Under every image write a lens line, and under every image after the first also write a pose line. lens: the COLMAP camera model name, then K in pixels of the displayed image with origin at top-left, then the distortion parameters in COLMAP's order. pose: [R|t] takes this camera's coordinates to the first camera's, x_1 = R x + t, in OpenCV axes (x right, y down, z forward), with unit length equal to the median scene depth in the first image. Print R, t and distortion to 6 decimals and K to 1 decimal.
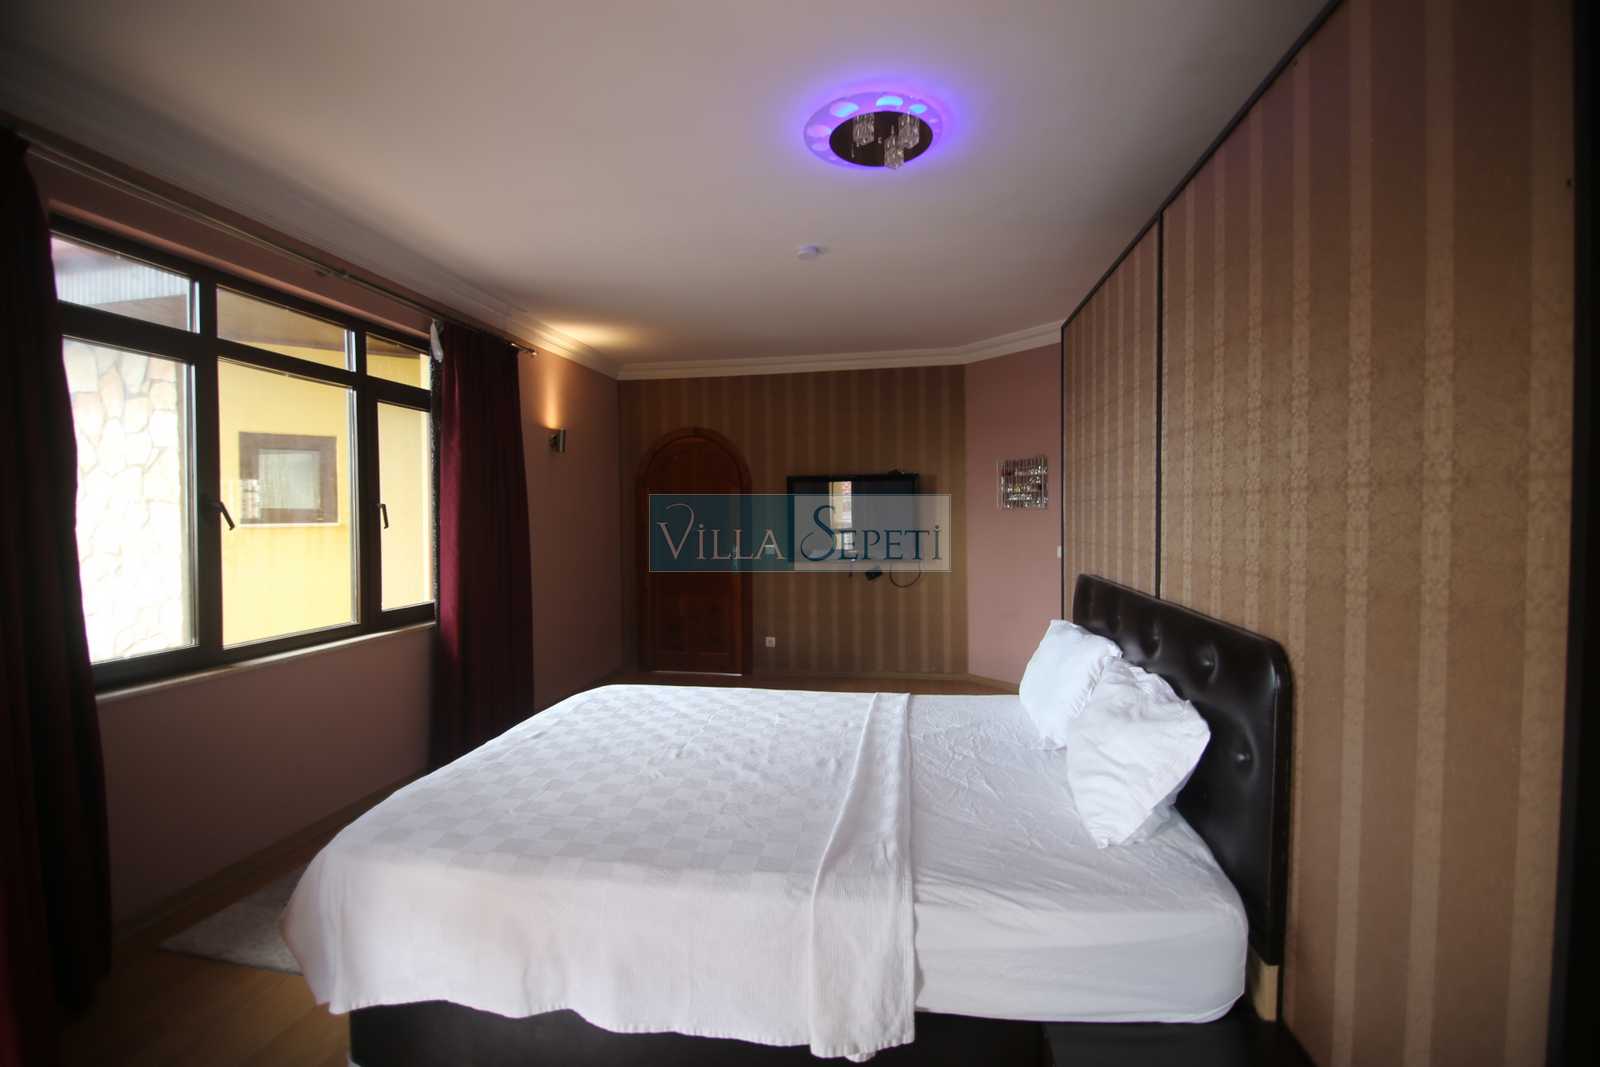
lens RADIAL K [[705.4, 0, 789.3], [0, 705.4, 528.5], [0, 0, 1]] dist [0.007727, -0.014788]
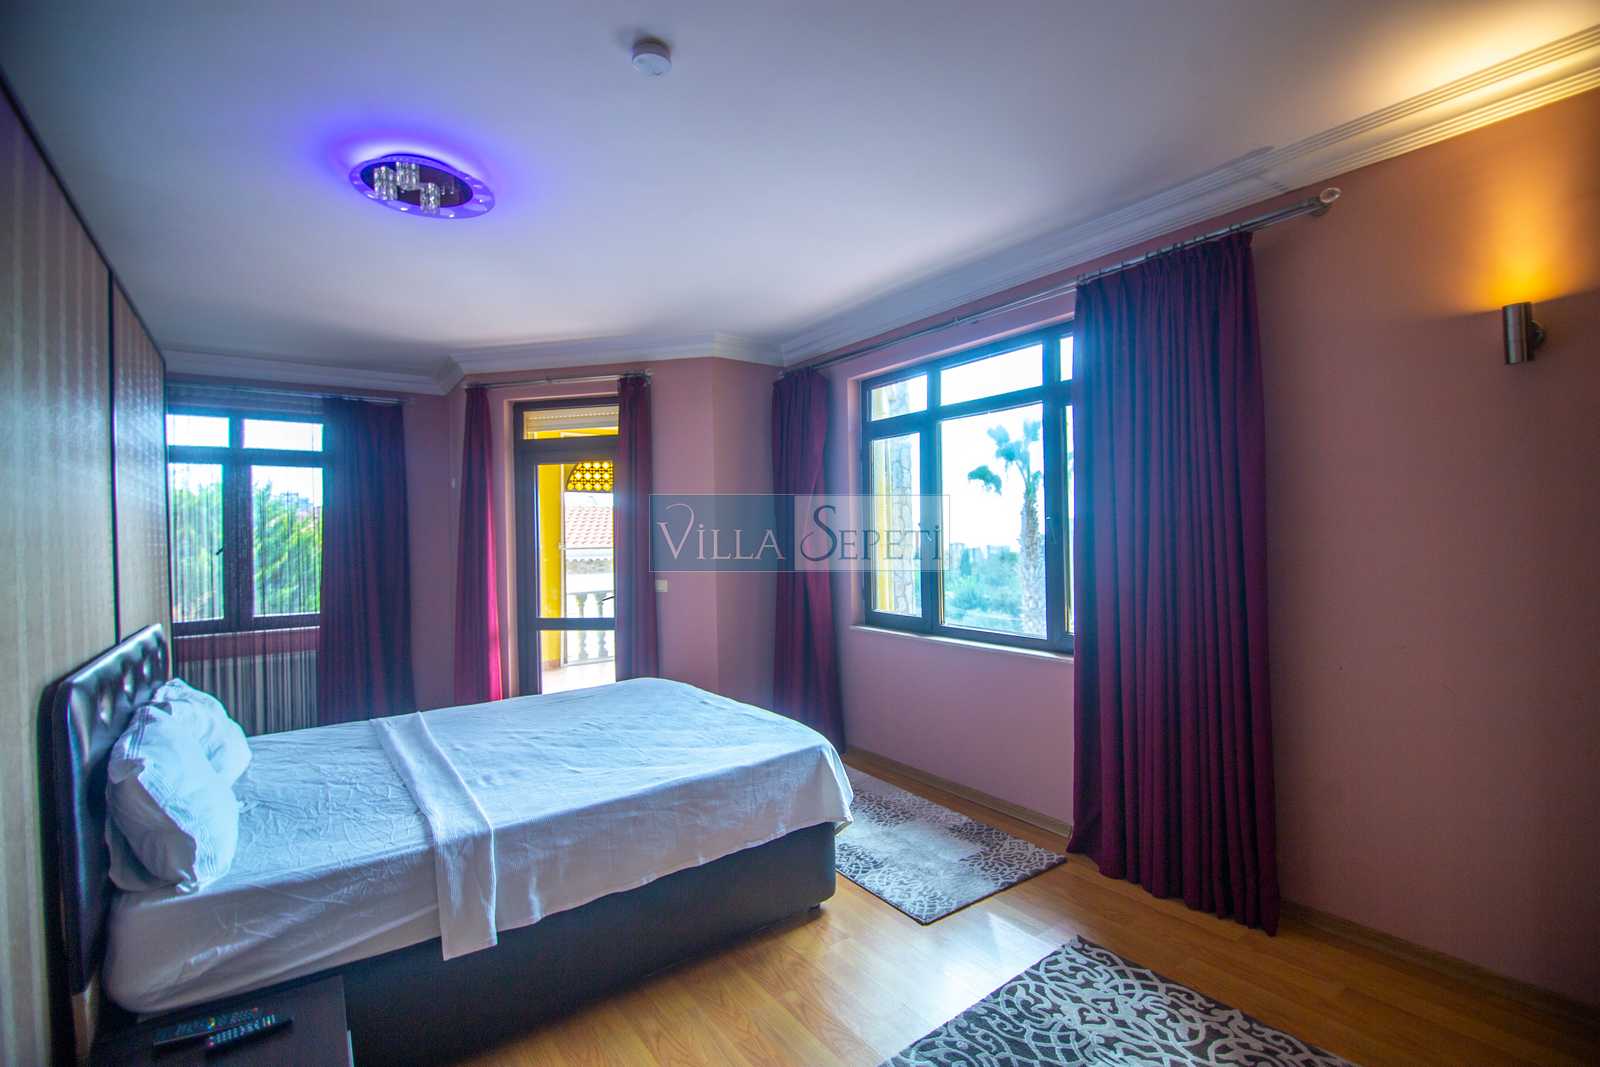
lens RADIAL K [[705.4, 0, 789.3], [0, 705.4, 528.5], [0, 0, 1]] dist [0.007727, -0.014788]
pose [[-0.696789, 0.011725, -0.717181, 0.472666], [0.002519, 0.999900, 0.013899, -0.051167], [0.717272, 0.007878, -0.696749, 2.007682]]
